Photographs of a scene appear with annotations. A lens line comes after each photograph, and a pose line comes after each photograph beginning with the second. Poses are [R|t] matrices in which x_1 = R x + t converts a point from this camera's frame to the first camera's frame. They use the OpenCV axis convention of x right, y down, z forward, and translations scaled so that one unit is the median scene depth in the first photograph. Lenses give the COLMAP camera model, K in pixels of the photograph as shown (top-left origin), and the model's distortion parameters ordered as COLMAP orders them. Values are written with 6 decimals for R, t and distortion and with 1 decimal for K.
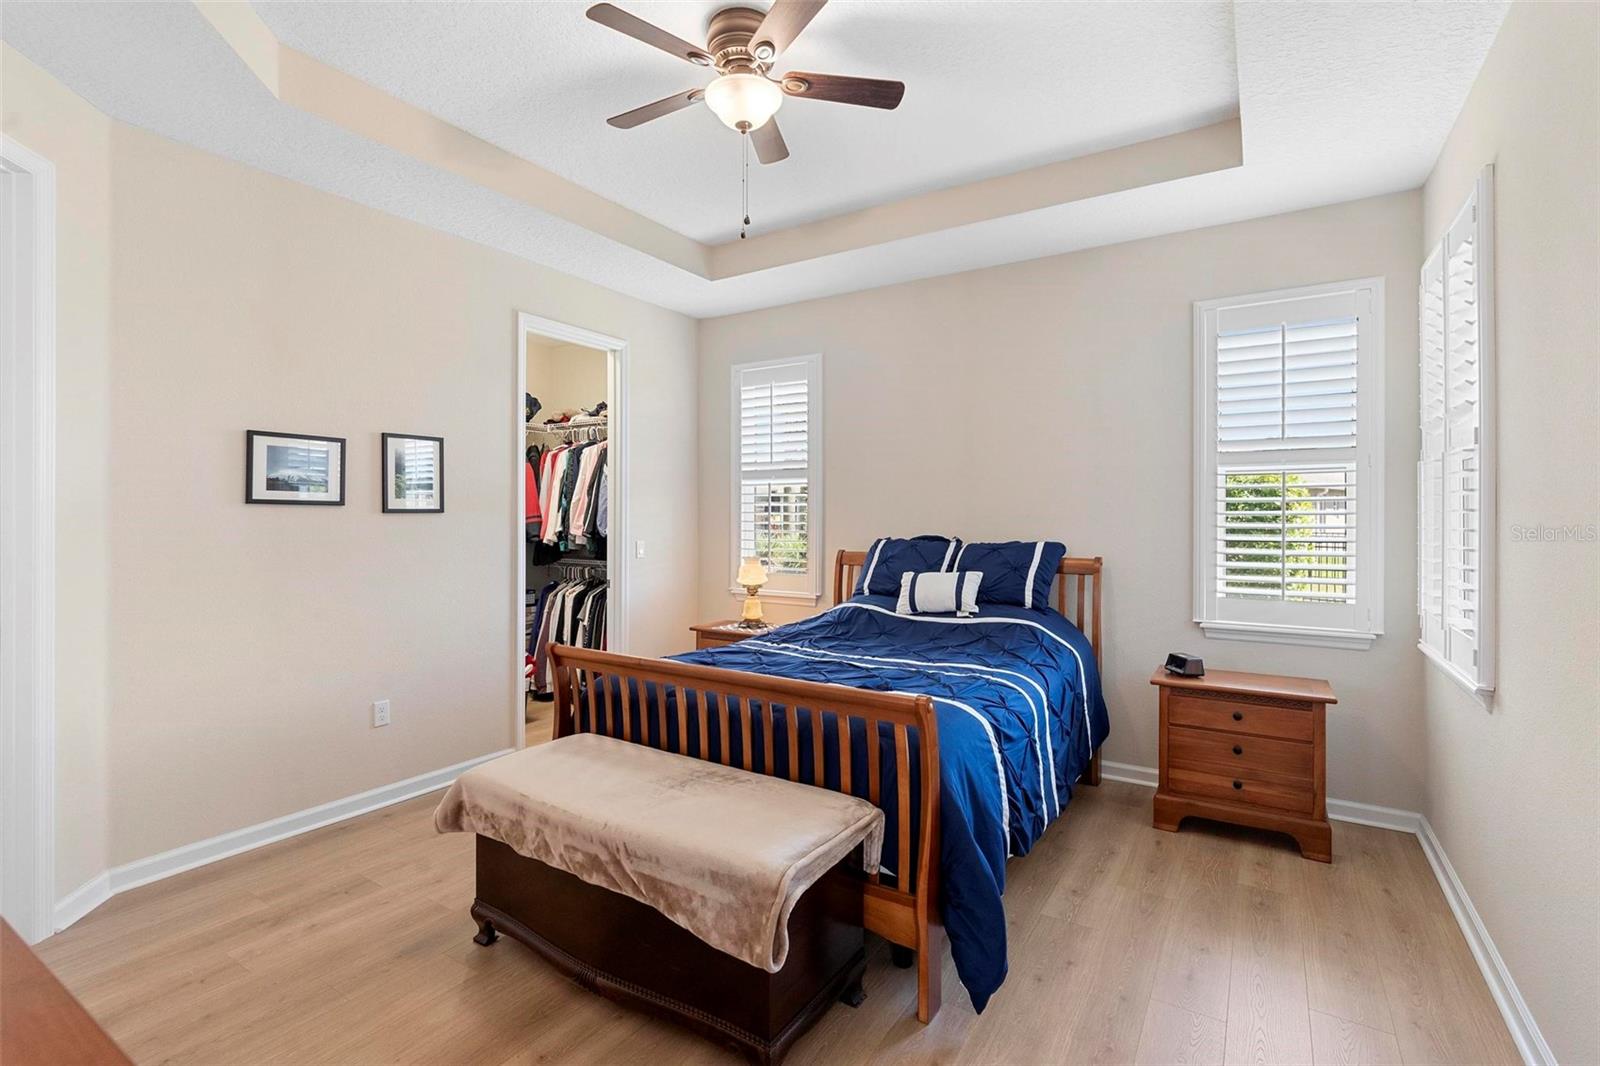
lens RADIAL K [[735.8, 0, 800.4], [0, 735.8, 524.9], [0, 0, 1]] dist [-0.016293, 0.003110]
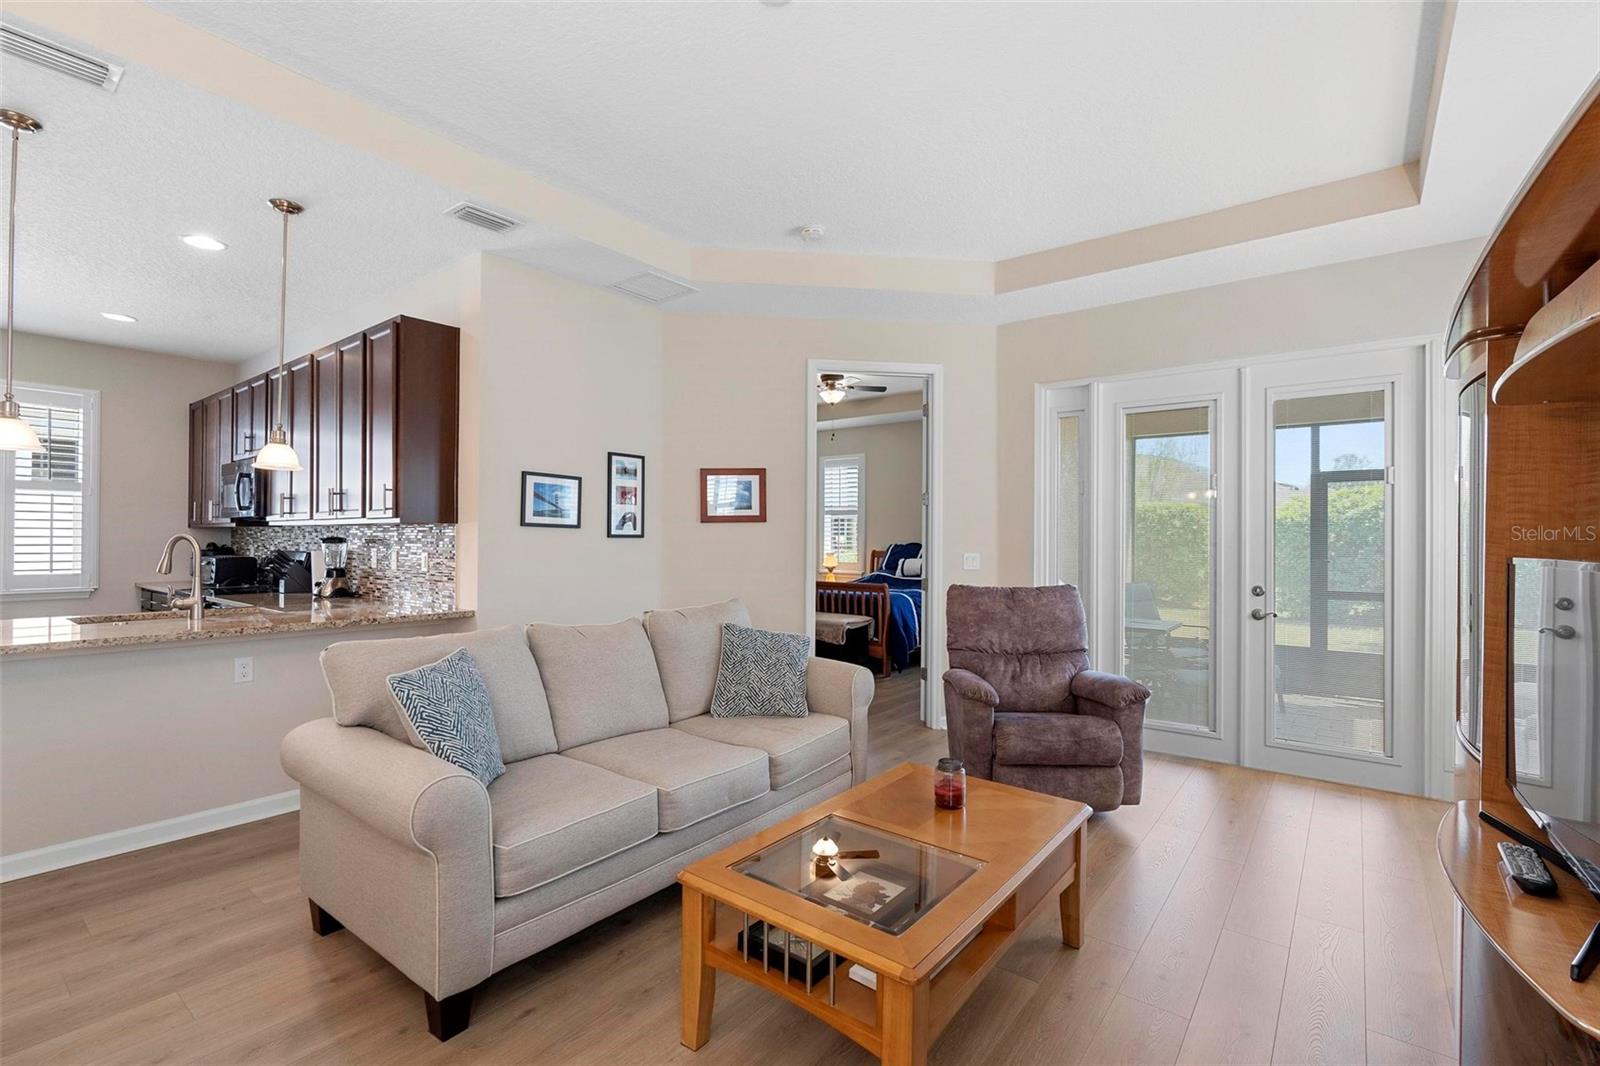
lens RADIAL K [[735.8, 0, 791.3], [0, 735.8, 538.3], [0, 0, 1]] dist [-0.016293, 0.003110]
pose [[0.994980, 0.005064, -0.099942, 0.032938], [-0.005989, 0.999942, -0.008962, 0.022735], [0.099890, 0.009516, 0.994953, -1.146051]]
